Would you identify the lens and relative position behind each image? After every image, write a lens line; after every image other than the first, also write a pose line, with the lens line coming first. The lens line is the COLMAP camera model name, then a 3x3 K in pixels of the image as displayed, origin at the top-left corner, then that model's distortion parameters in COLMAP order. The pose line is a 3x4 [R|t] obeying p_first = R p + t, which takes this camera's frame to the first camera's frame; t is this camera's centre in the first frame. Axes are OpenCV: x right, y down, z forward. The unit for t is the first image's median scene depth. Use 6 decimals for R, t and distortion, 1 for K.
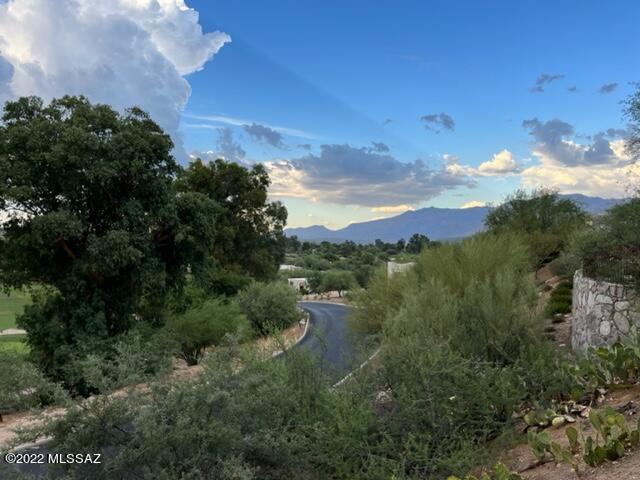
lens RADIAL K [[509.4, 0, 312.1], [0, 509.4, 252.9], [0, 0, 1]] dist [0.174408, -0.147894]
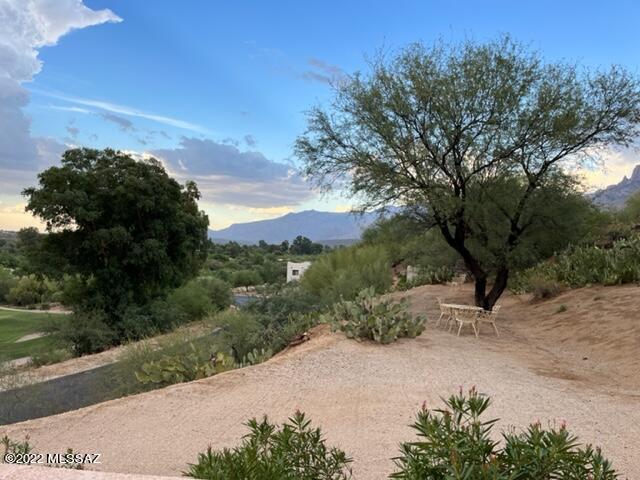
lens RADIAL K [[509.4, 0, 312.1], [0, 509.4, 252.9], [0, 0, 1]] dist [0.174408, -0.147894]
pose [[0.974372, 0.009011, 0.224763, -0.218812], [-0.008616, 0.999959, -0.002741, -0.000843], [-0.224778, 0.000734, 0.974410, -0.596822]]
